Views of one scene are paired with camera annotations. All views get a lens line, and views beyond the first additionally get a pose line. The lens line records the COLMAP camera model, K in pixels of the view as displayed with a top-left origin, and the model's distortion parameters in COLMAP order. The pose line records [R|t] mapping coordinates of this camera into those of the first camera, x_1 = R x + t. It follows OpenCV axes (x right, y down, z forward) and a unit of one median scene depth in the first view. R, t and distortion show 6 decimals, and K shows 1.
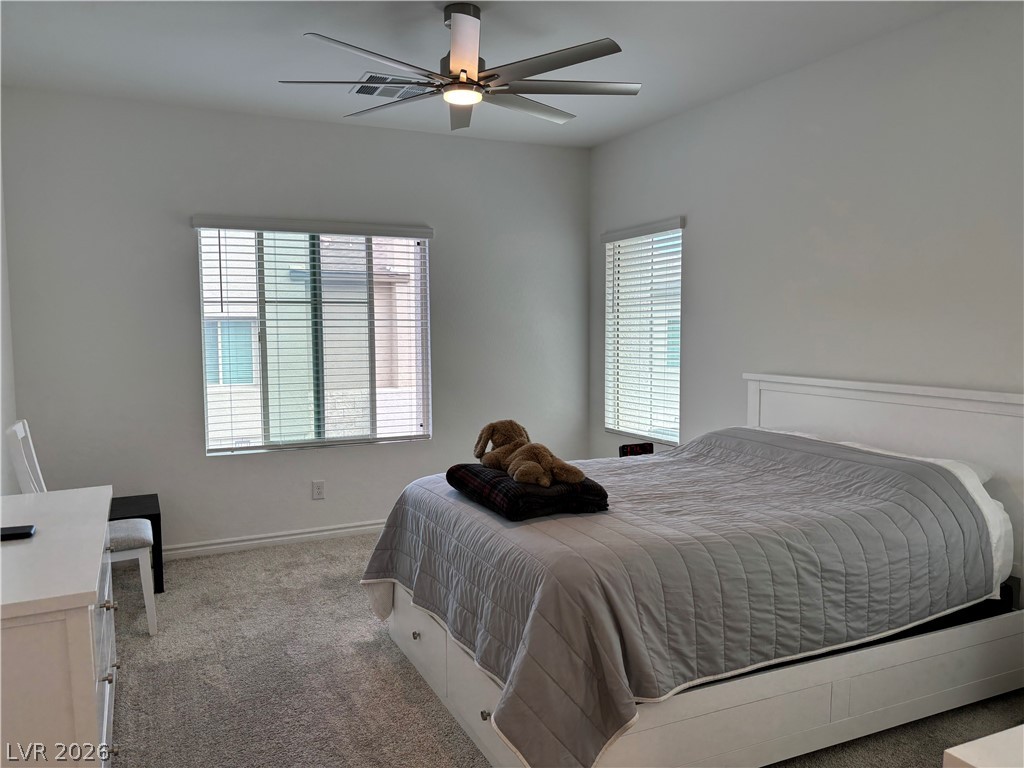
lens RADIAL K [[775.8, 0, 514.4], [0, 775.8, 386.4], [0, 0, 1]] dist [0.033986, -0.035347]
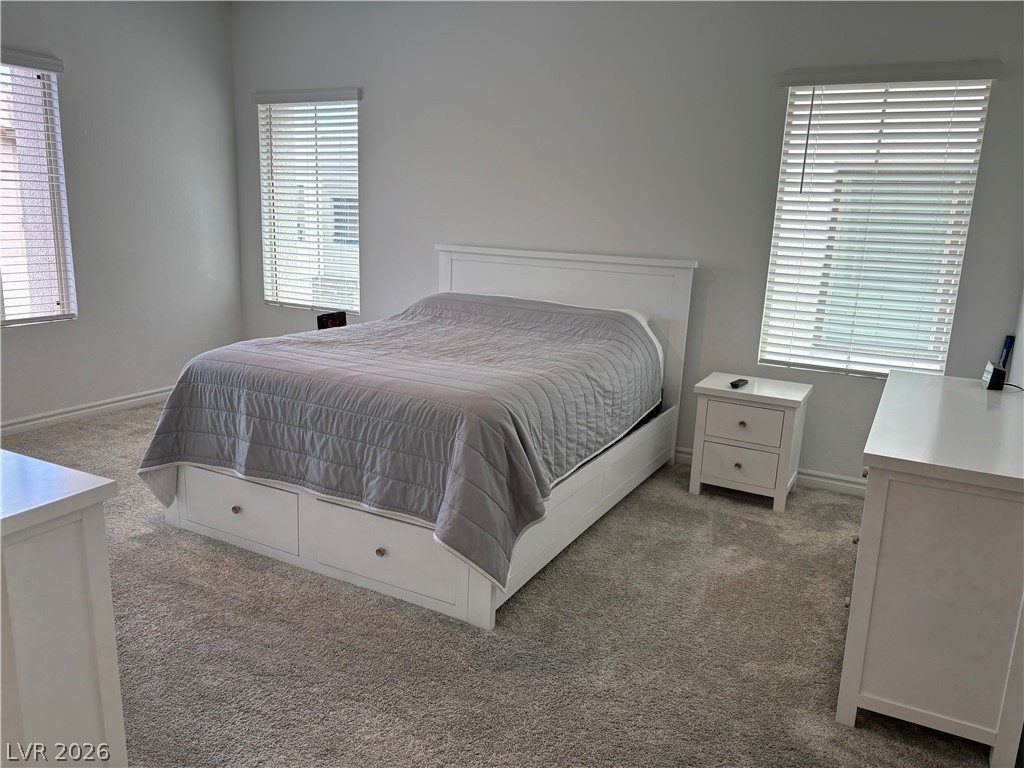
lens RADIAL K [[775.8, 0, 514.4], [0, 775.8, 386.4], [0, 0, 1]] dist [0.033986, -0.035347]
pose [[0.790481, -0.098091, 0.604580, -0.438147], [0.002764, 0.987654, 0.156629, 0.013875], [-0.612480, -0.122142, 0.780993, 0.039536]]
